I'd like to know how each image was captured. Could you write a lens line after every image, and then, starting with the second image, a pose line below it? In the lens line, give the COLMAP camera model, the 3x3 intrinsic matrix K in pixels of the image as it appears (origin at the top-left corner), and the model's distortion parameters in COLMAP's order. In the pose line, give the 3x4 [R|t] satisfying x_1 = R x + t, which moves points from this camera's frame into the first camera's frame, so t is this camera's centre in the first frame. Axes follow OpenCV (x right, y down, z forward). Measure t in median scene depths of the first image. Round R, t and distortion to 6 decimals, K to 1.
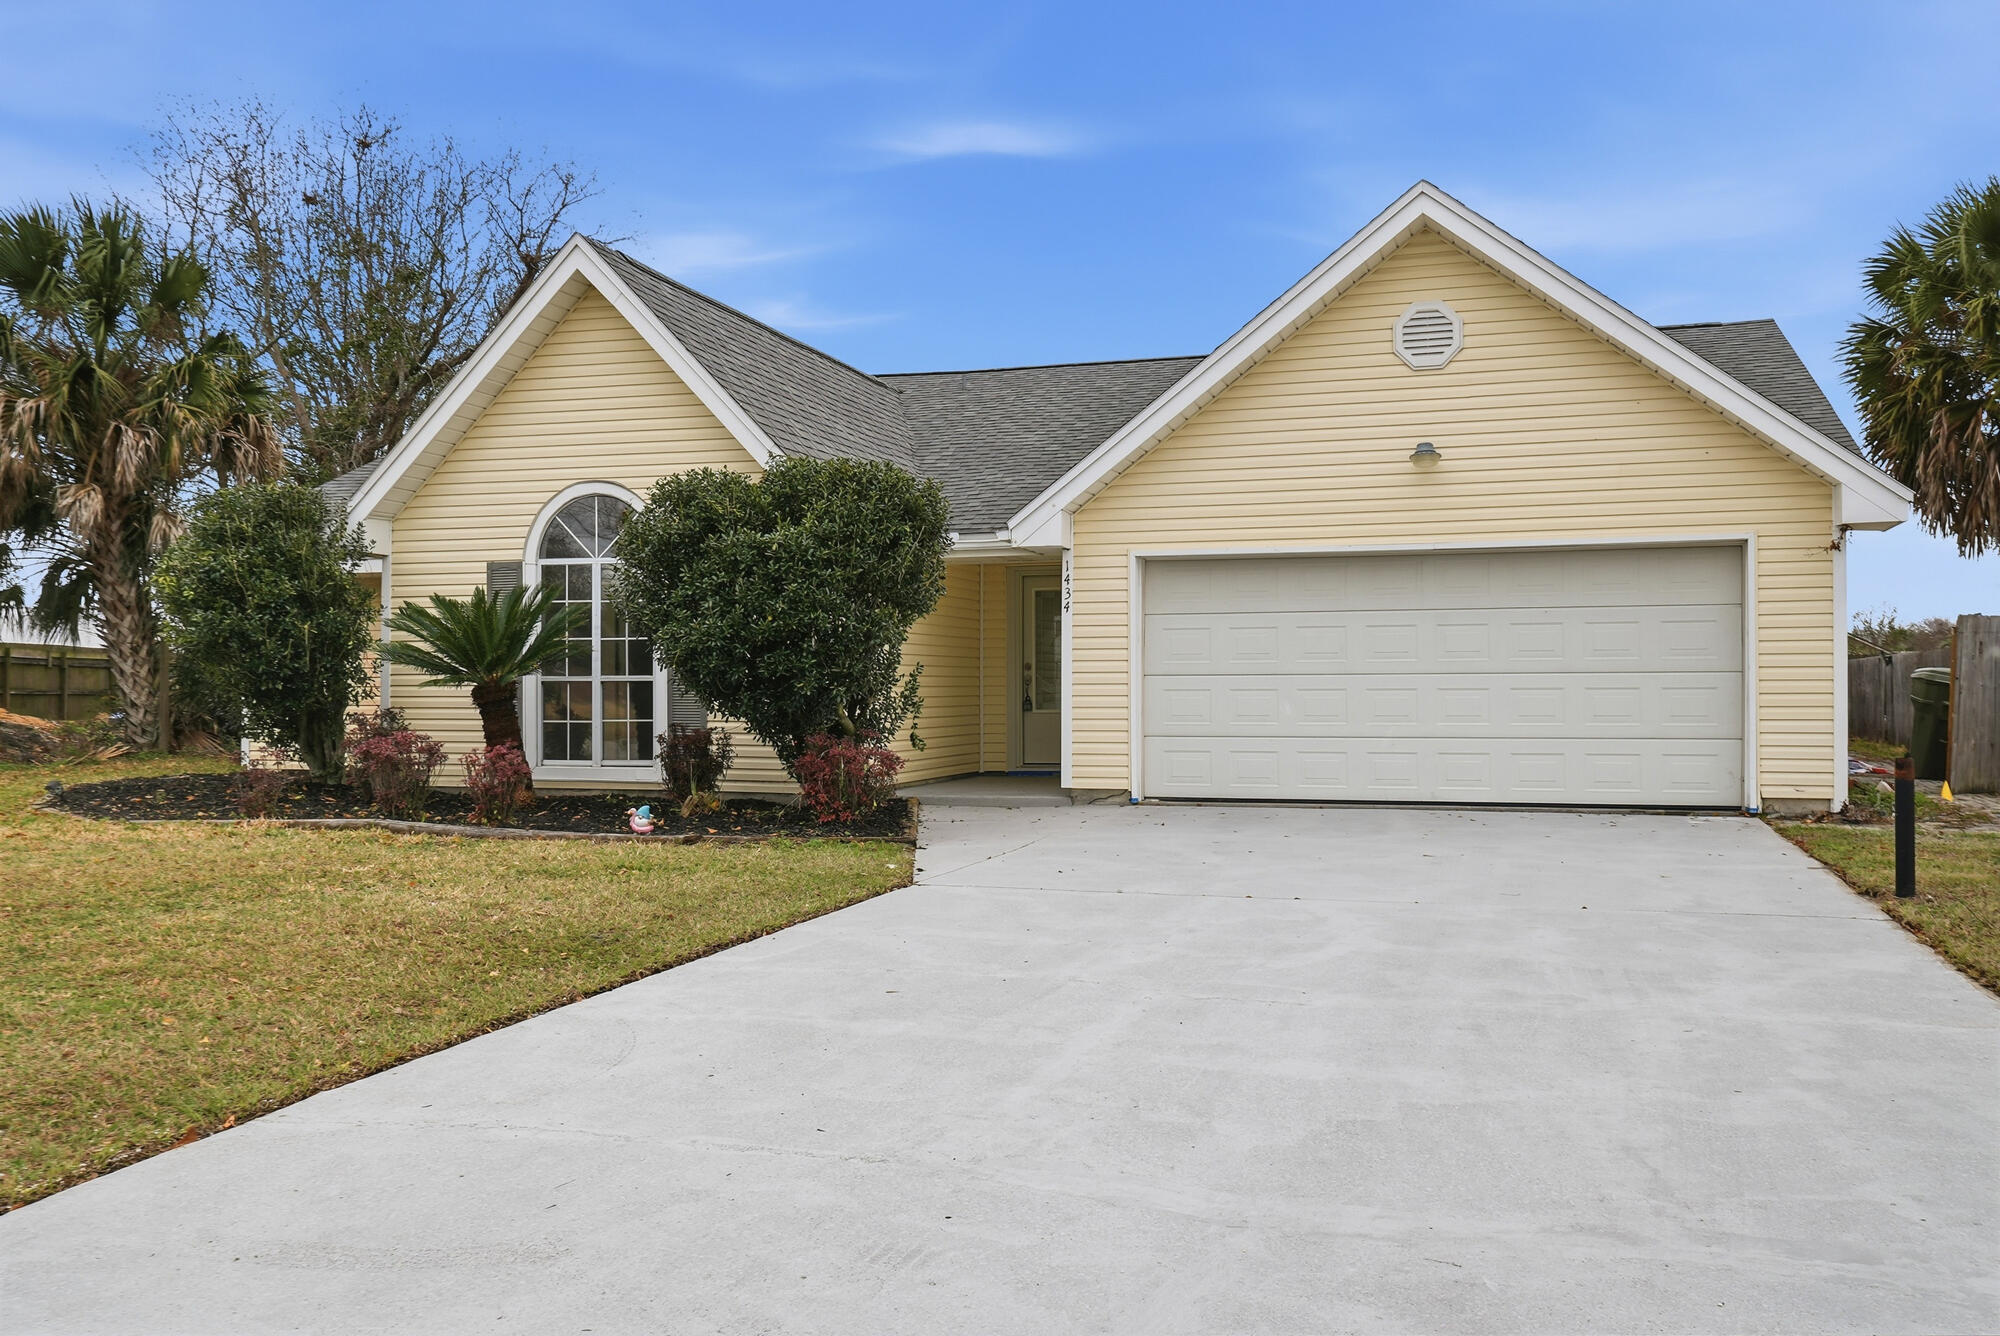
lens RADIAL K [[1036.7, 0, 1000.0], [0, 1036.7, 668.0], [0, 0, 1]] dist [-0.001268, -0.000335]
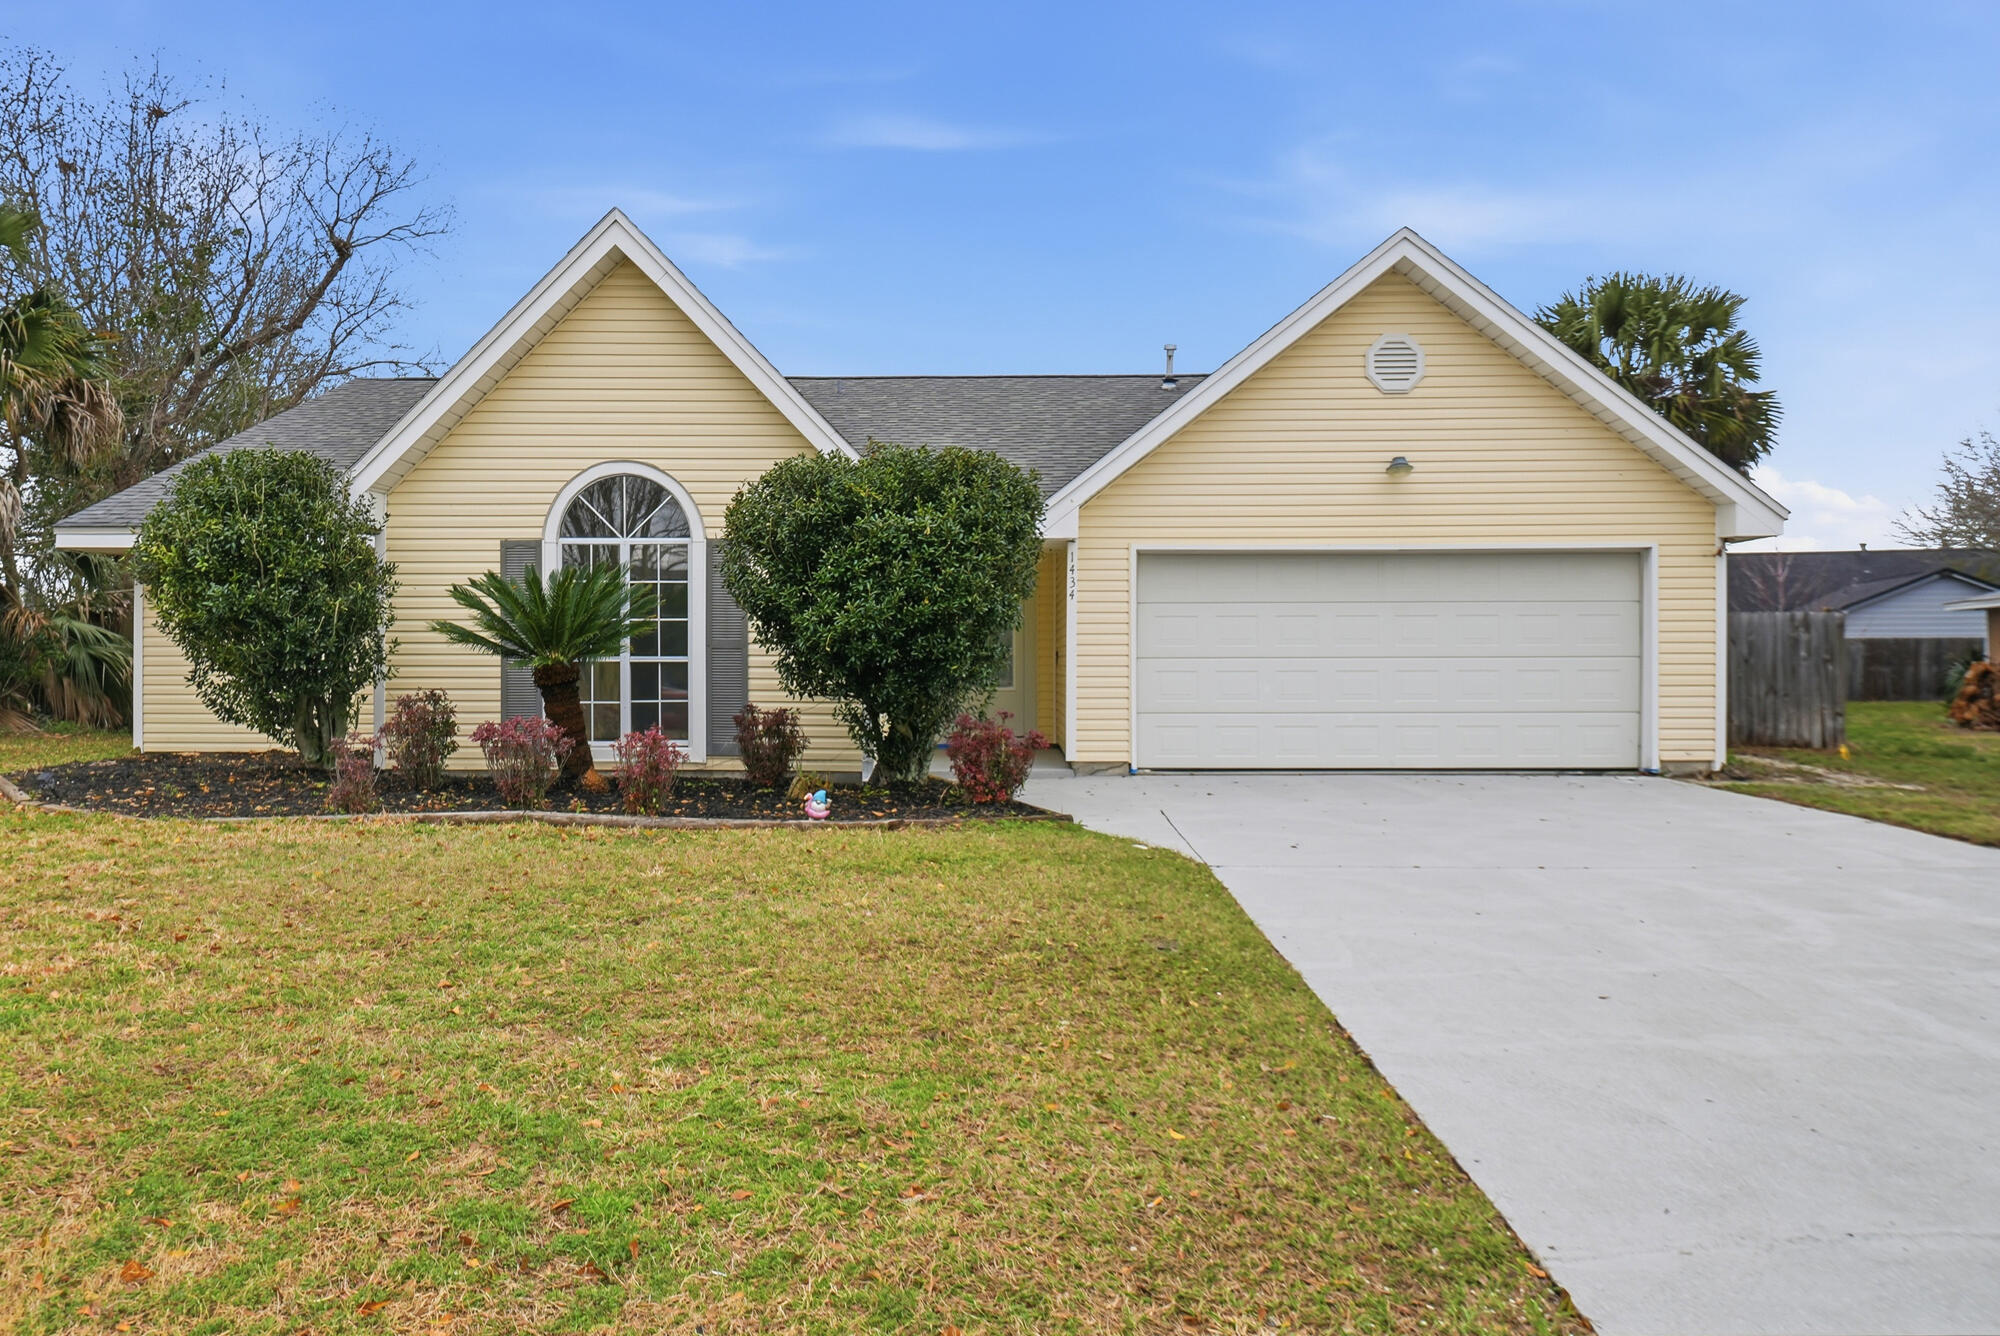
lens RADIAL K [[919.0, 0, 988.7], [0, 919.0, 660.3], [0, 0, 1]] dist [-0.001668, 0.000811]
pose [[0.984286, 0.002801, 0.176560, -0.214442], [-0.004984, 0.999917, 0.011917, -0.001191], [-0.176511, -0.012609, 0.984218, 0.072297]]
